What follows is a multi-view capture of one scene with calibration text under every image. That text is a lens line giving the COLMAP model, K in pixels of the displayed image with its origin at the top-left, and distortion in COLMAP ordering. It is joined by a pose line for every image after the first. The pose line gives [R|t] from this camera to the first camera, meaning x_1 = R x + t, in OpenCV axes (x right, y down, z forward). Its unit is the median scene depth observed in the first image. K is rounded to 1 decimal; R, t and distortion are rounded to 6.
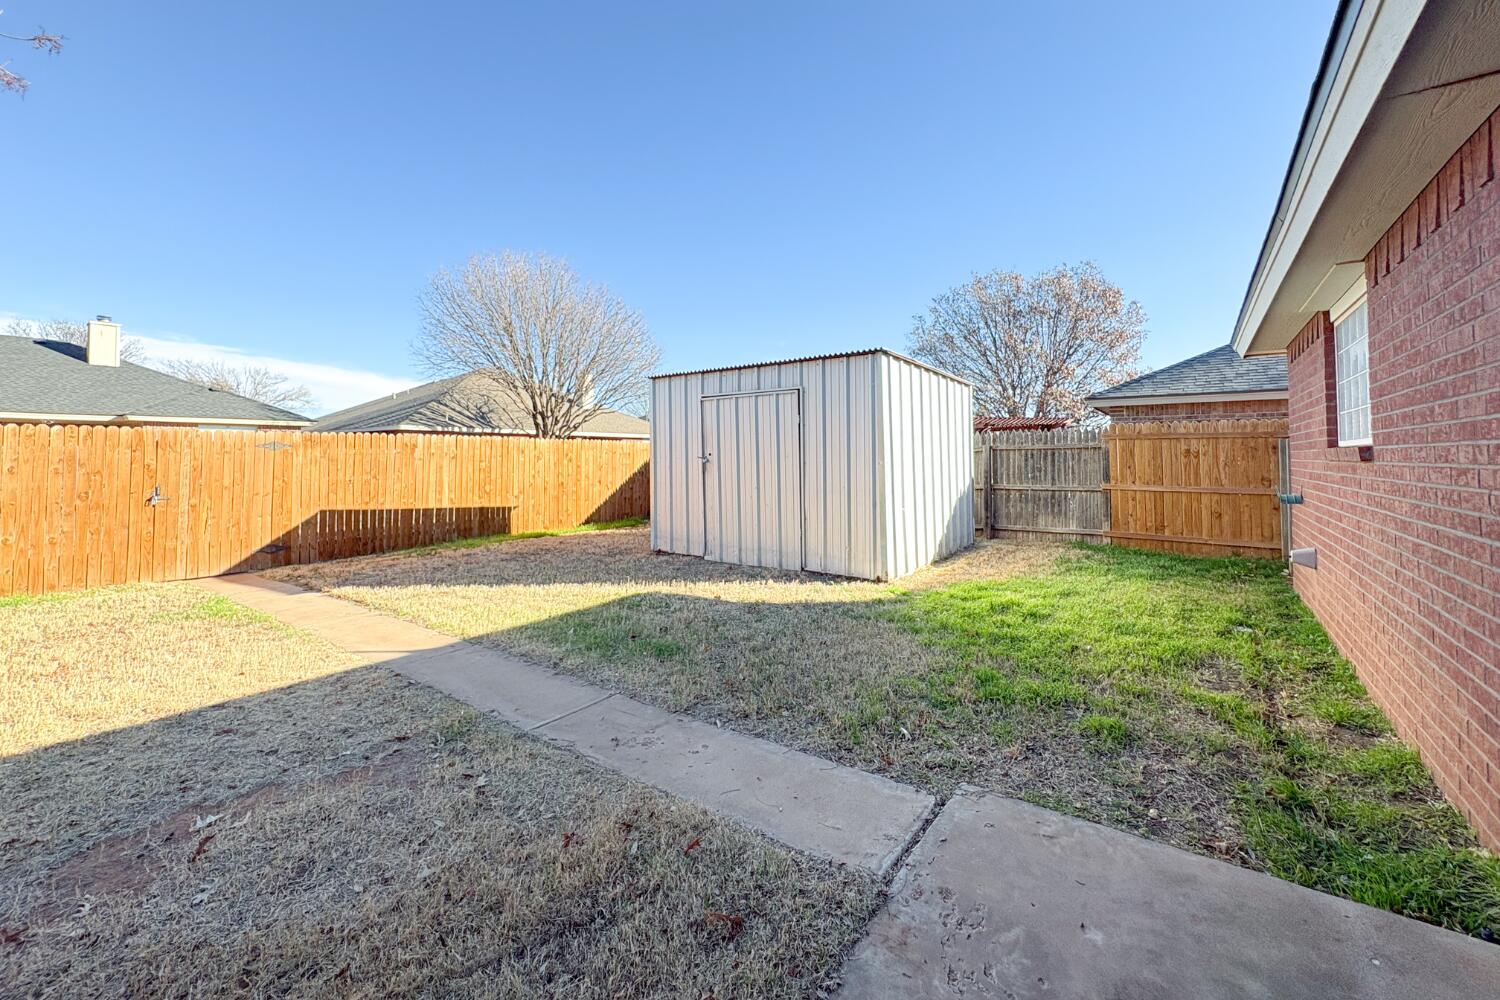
lens RADIAL K [[600.6, 0, 749.7], [0, 600.6, 444.5], [0, 0, 1]] dist [-0.002000, 0.000140]
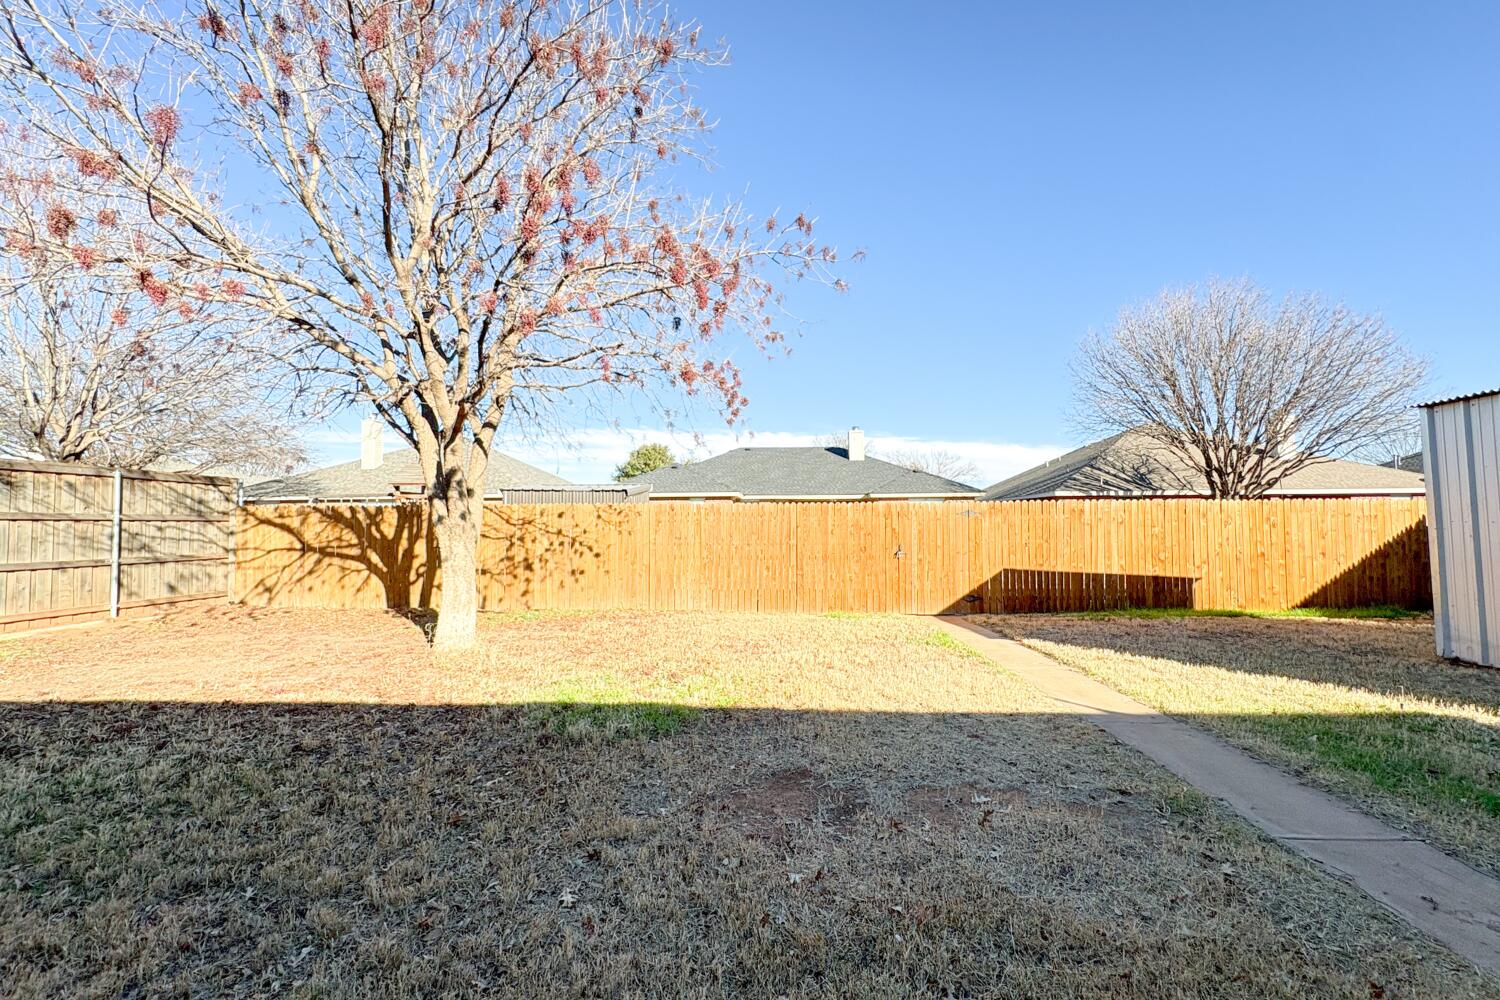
lens RADIAL K [[600.6, 0, 749.7], [0, 600.6, 500.3], [0, 0, 1]] dist [-0.002000, 0.000140]
pose [[0.545906, -0.035419, -0.837098, -0.016495], [0.022040, 0.999367, -0.027912, -0.000017], [0.837557, -0.003213, 0.546341, -0.038512]]
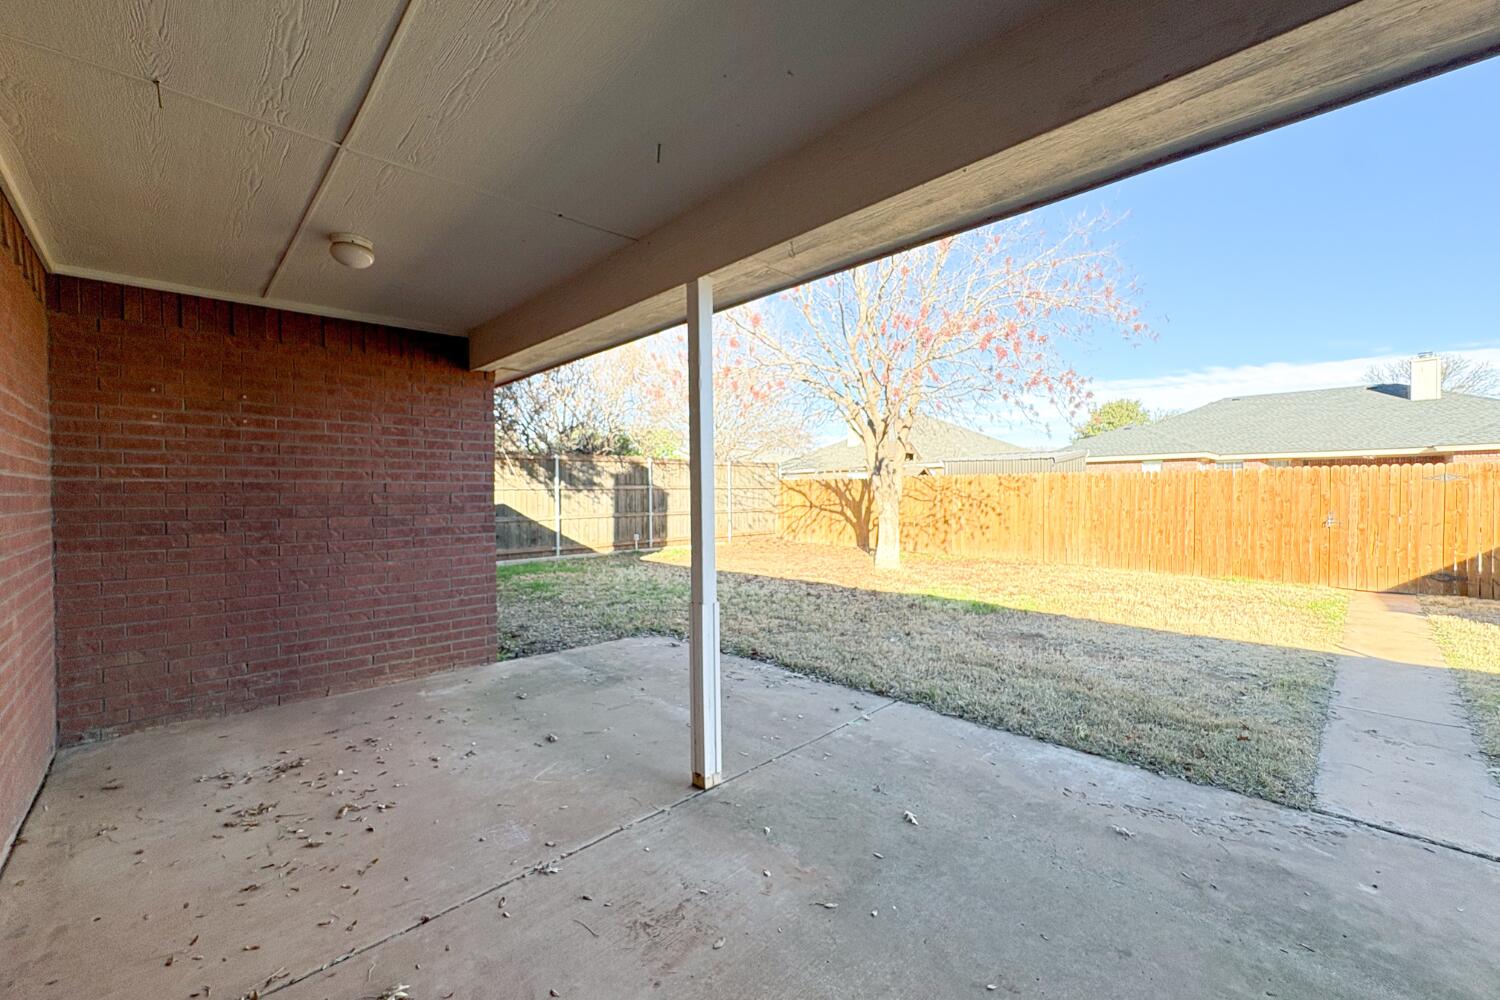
lens RADIAL K [[600.6, 0, 755.2], [0, 600.6, 499.5], [0, 0, 1]] dist [-0.002000, 0.000140]
pose [[-0.155806, 0.016744, -0.987646, 0.415084], [0.027001, 0.999555, 0.012687, -0.005427], [0.987419, -0.024690, -0.156189, -0.005152]]
